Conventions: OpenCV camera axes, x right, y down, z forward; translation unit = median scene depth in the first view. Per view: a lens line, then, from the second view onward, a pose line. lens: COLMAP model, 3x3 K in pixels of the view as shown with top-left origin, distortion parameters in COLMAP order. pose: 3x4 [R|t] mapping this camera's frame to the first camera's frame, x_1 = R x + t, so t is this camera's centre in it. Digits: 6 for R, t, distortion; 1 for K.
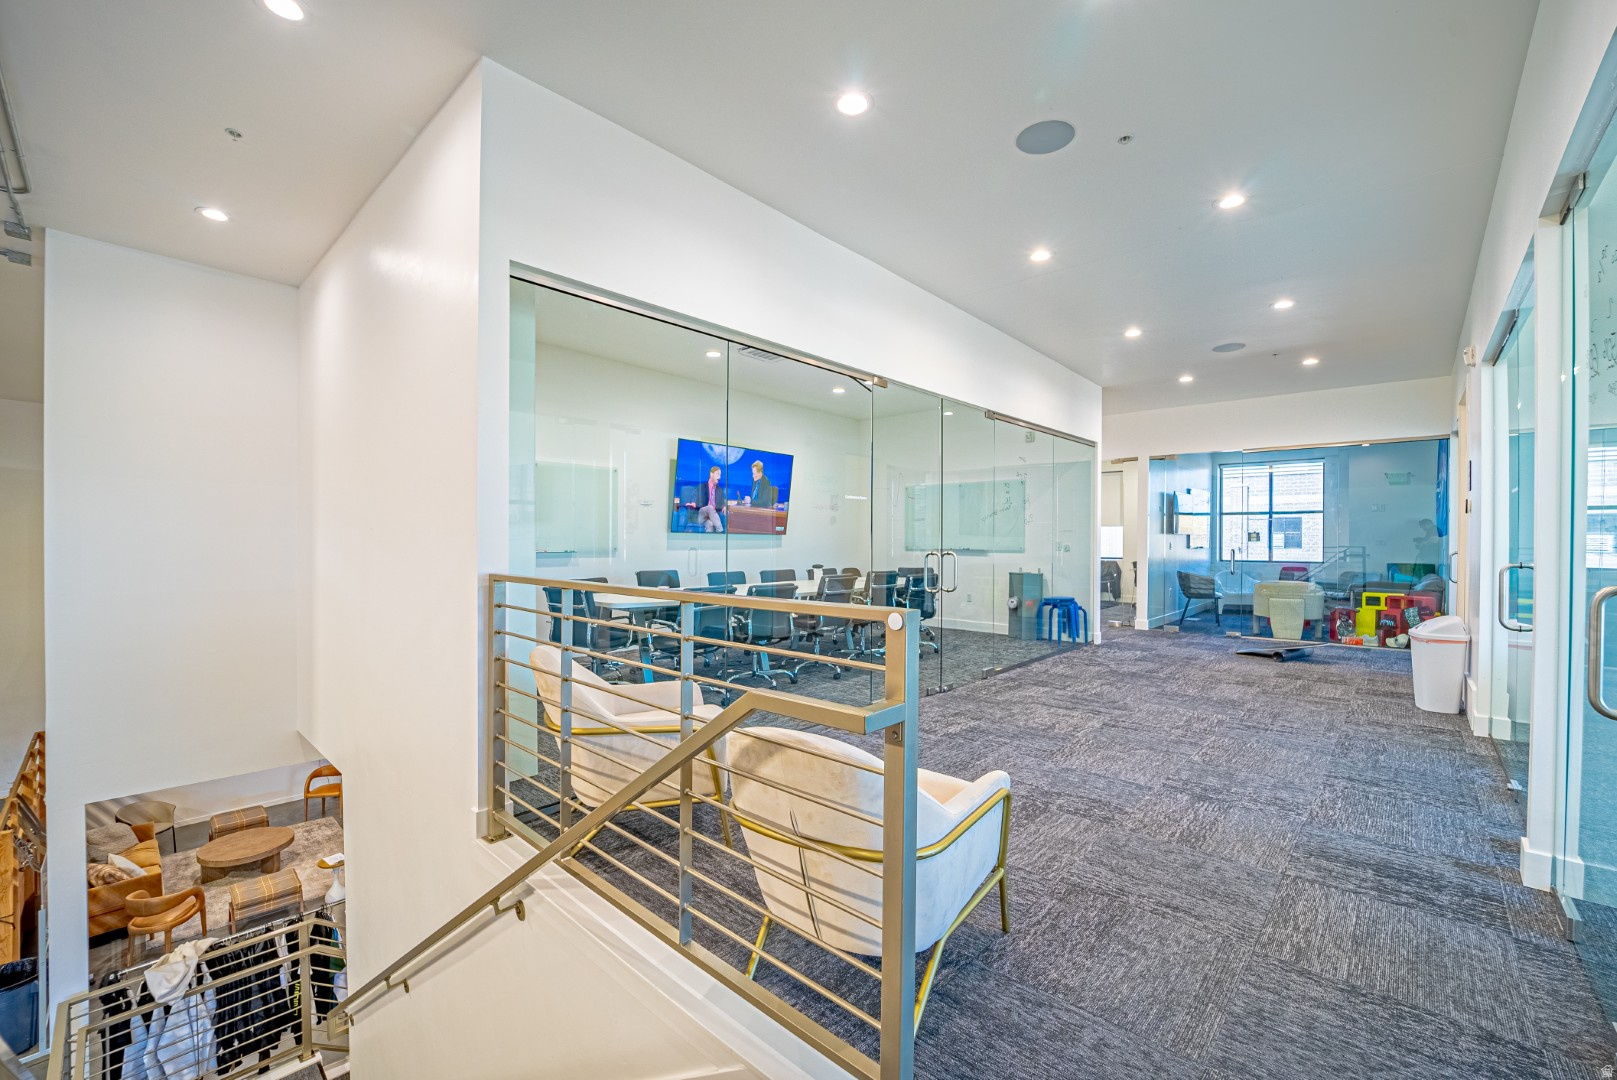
lens RADIAL K [[662.1, 0, 808.5], [0, 662.1, 540.0], [0, 0, 1]] dist [-0.022542, -0.000067]
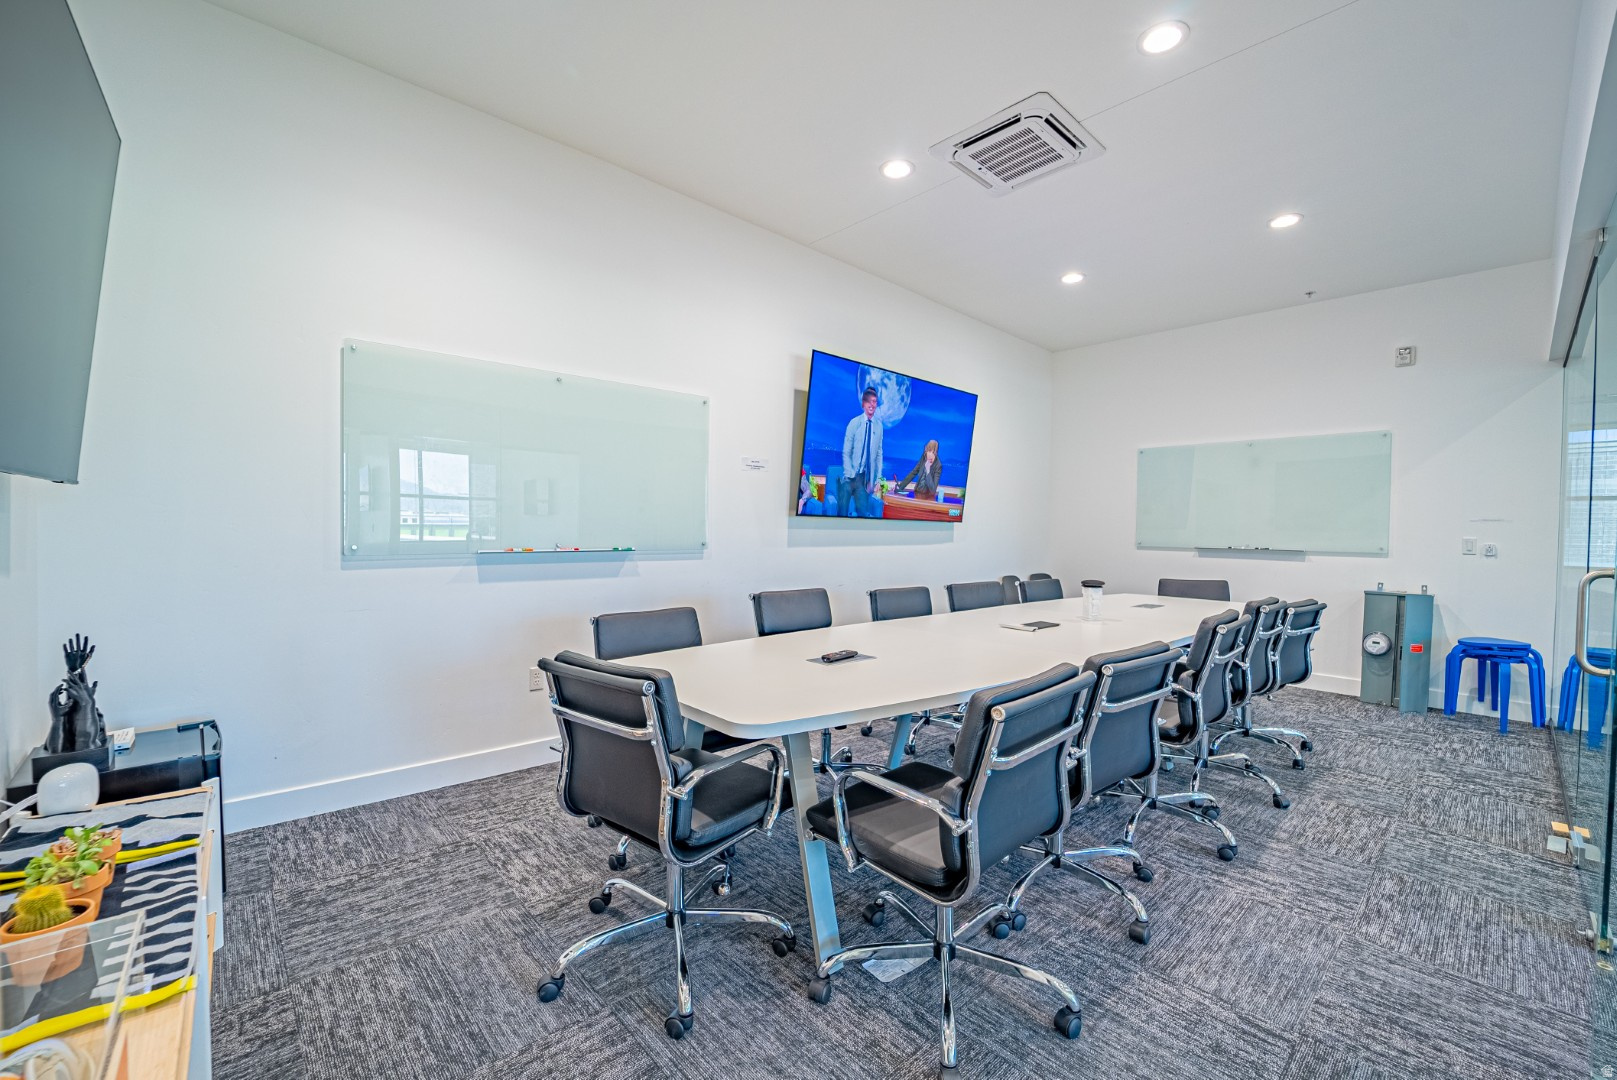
lens RADIAL K [[662.1, 0, 808.5], [0, 662.1, 540.0], [0, 0, 1]] dist [-0.022542, -0.000067]
pose [[0.996155, 0.011509, -0.086845, -0.138616], [-0.009863, 0.999764, 0.019355, -0.001836], [0.087047, -0.018424, 0.996034, 0.402875]]
